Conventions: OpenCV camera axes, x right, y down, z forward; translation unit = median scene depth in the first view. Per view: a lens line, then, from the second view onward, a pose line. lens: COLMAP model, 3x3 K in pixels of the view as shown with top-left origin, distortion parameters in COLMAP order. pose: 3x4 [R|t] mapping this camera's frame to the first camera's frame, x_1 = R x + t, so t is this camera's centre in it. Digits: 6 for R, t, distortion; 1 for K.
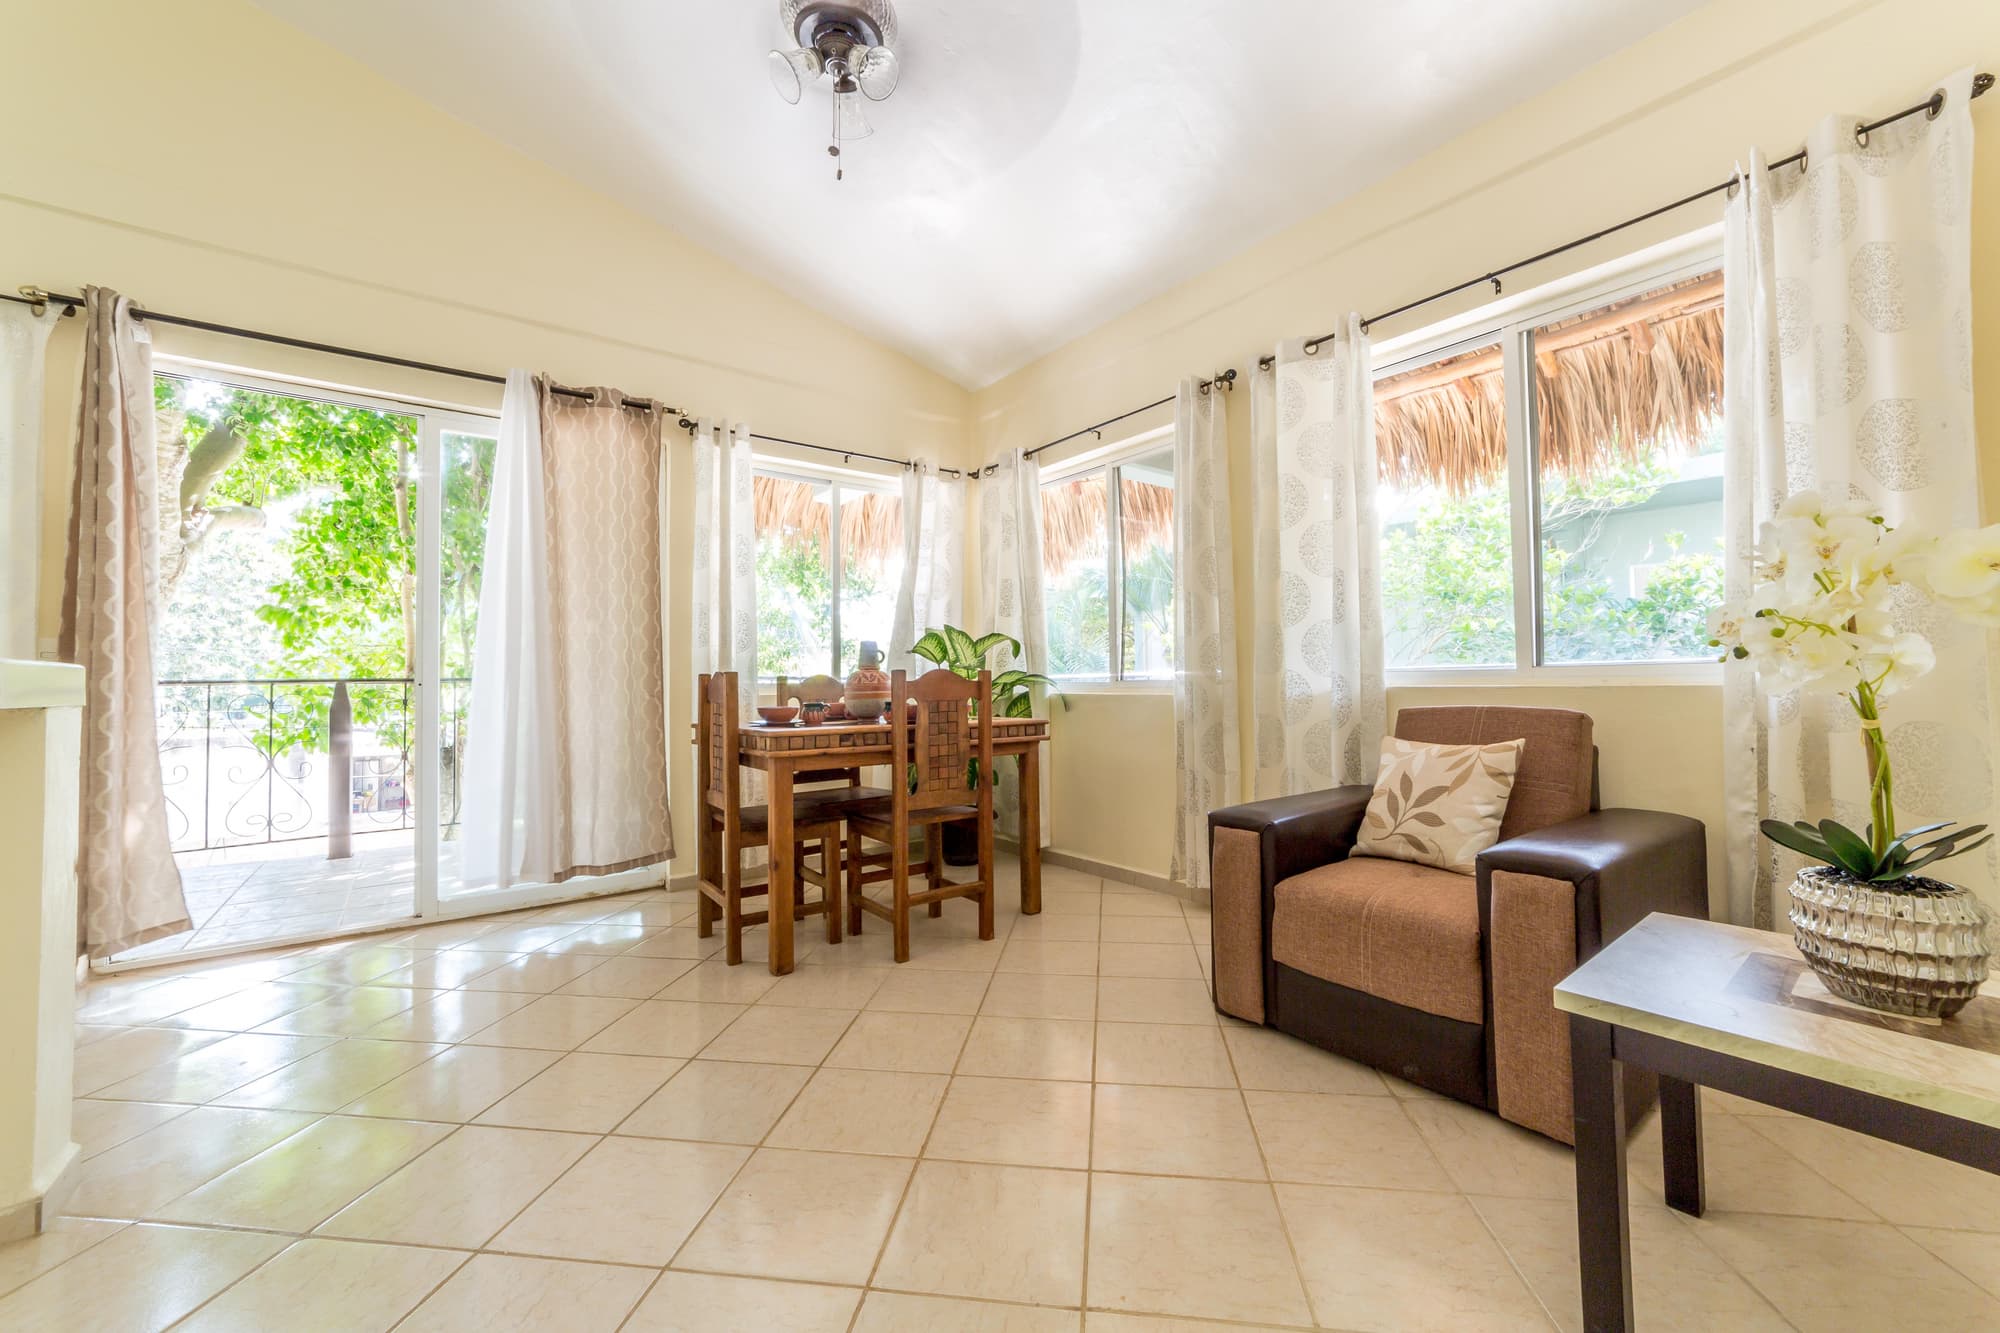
lens RADIAL K [[769.4, 0, 1002.2], [0, 769.4, 662.6], [0, 0, 1]] dist [-0.012811, 0.000872]
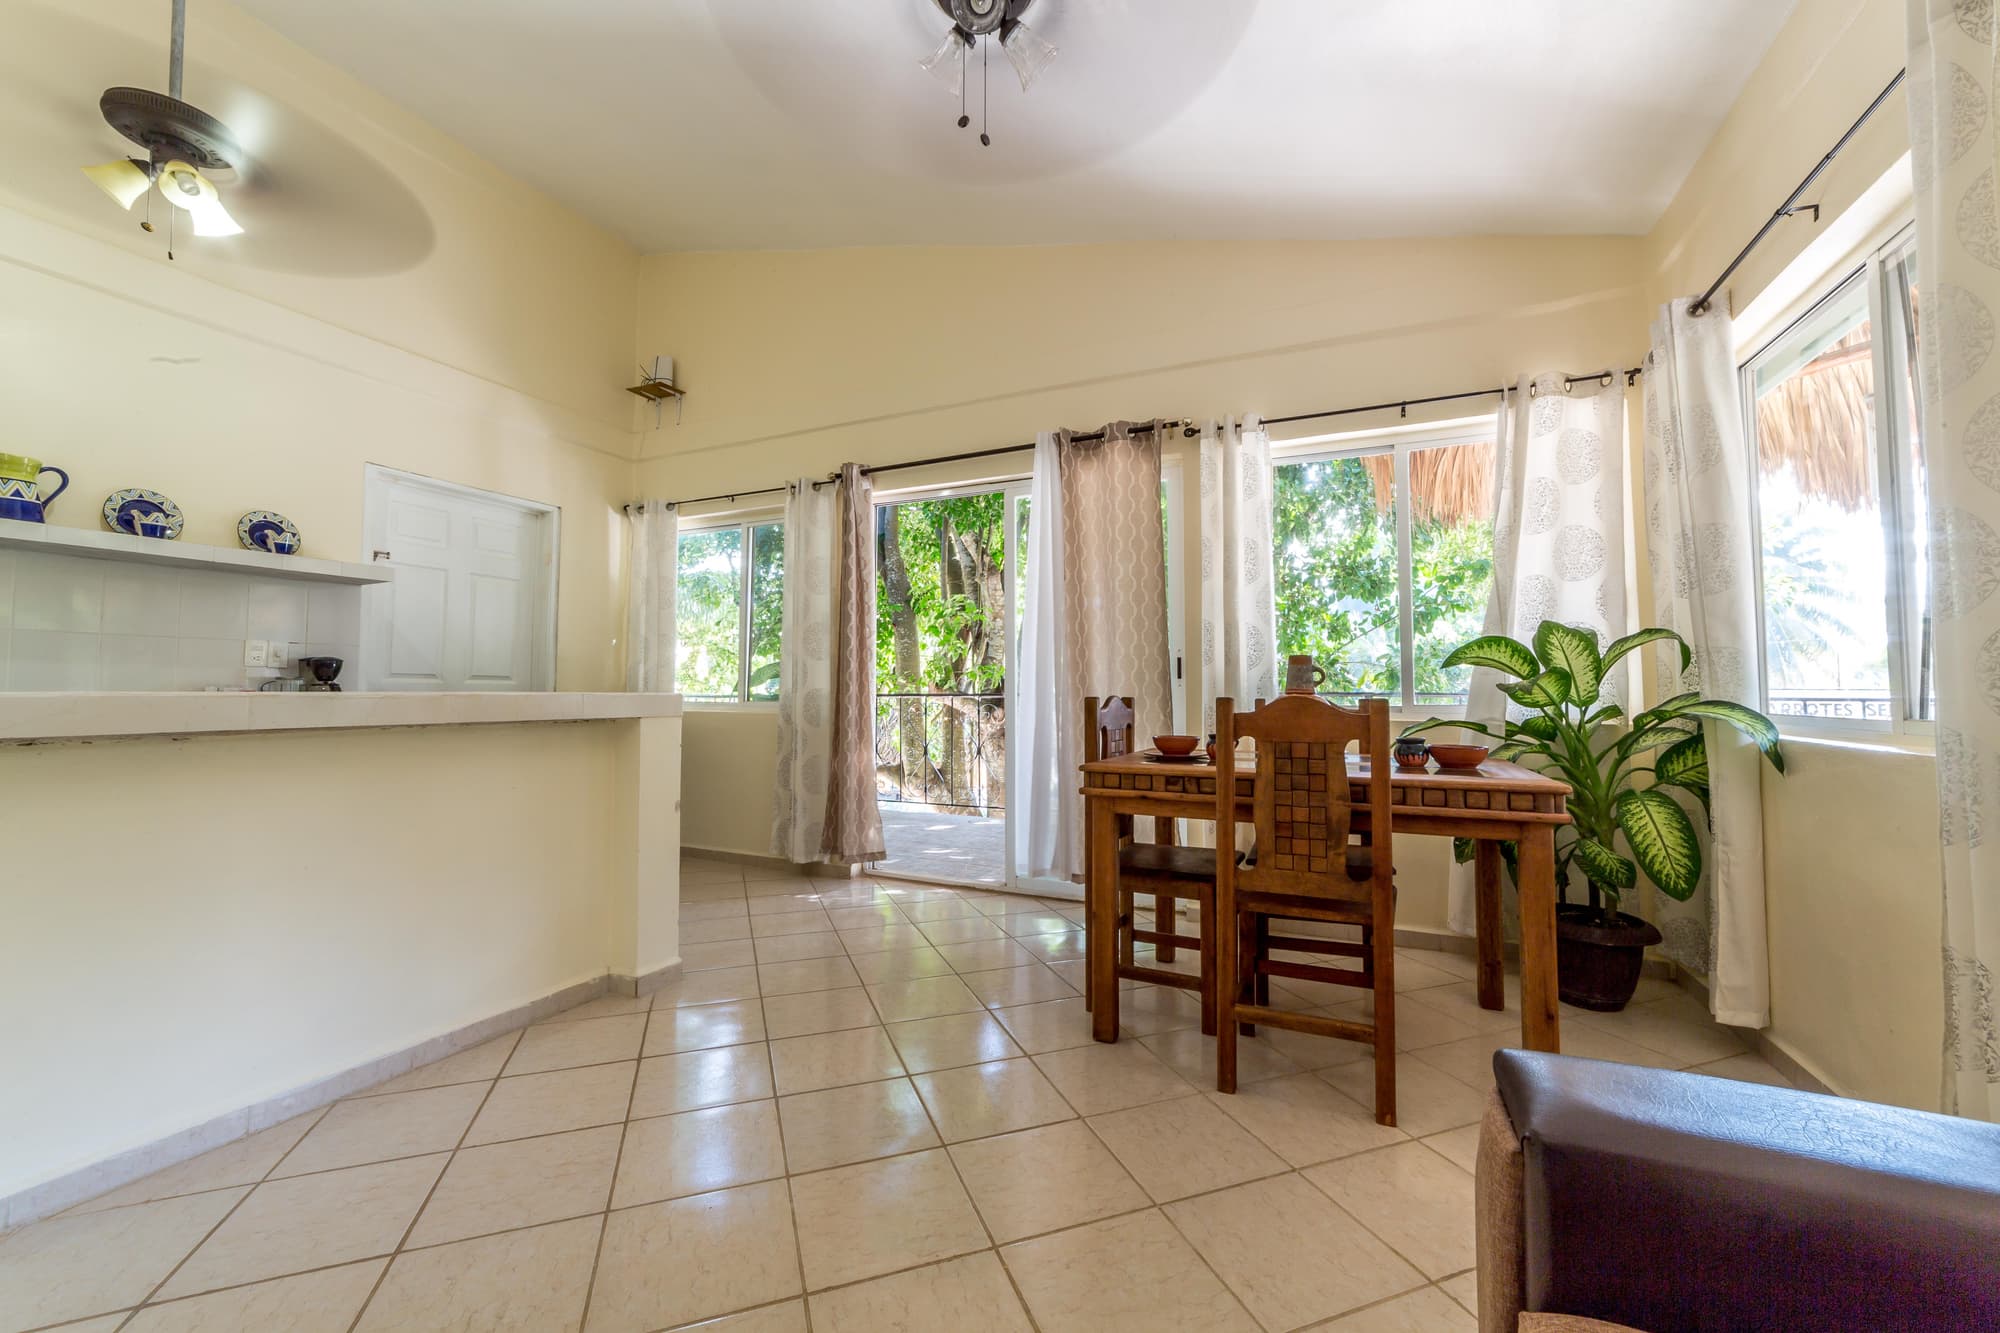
lens RADIAL K [[769.4, 0, 997.0], [0, 769.4, 666.7], [0, 0, 1]] dist [-0.012811, 0.000872]
pose [[0.474737, -0.020512, -0.879888, 0.343591], [0.015373, 0.999769, -0.015012, -0.010177], [0.879993, -0.006400, 0.474943, 0.369160]]
